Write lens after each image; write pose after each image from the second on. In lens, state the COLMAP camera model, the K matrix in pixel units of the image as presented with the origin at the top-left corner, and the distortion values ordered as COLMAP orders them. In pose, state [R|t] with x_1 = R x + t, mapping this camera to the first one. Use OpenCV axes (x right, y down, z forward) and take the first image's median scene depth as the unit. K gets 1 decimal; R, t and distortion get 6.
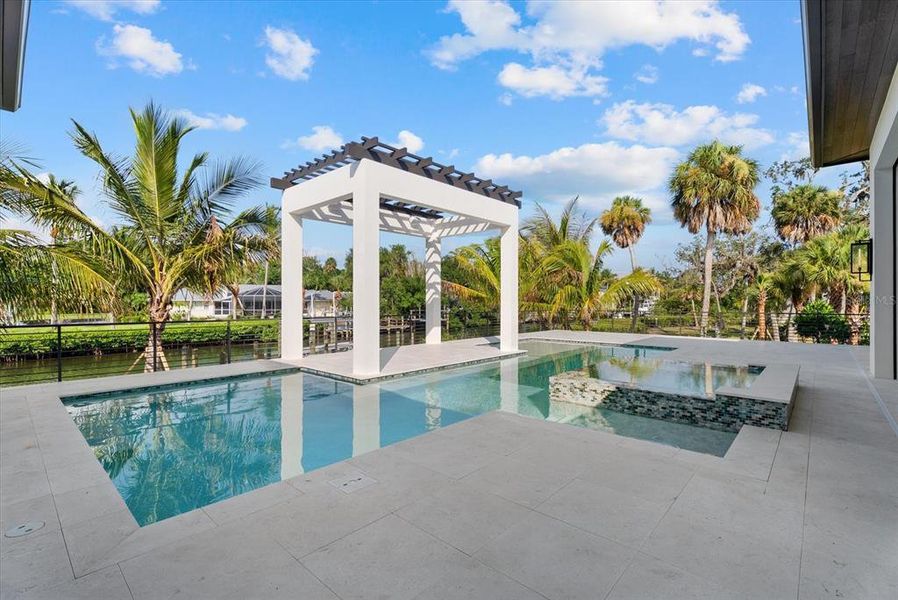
lens RADIAL K [[407.6, 0, 439.9], [0, 407.6, 303.7], [0, 0, 1]] dist [0.009075, -0.000645]
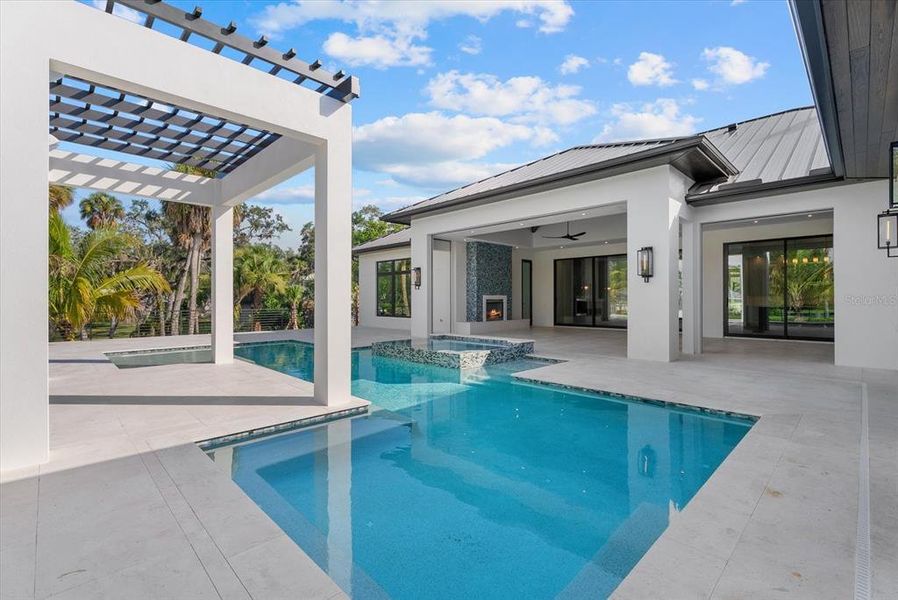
lens RADIAL K [[411.7, 0, 441.8], [0, 411.7, 302.2], [0, 0, 1]] dist [-0.000596, -0.000829]
pose [[0.042144, -0.006908, 0.999088, -0.962396], [0.006277, 0.999958, 0.006649, -0.007543], [-0.999092, 0.005991, 0.042186, 0.847975]]
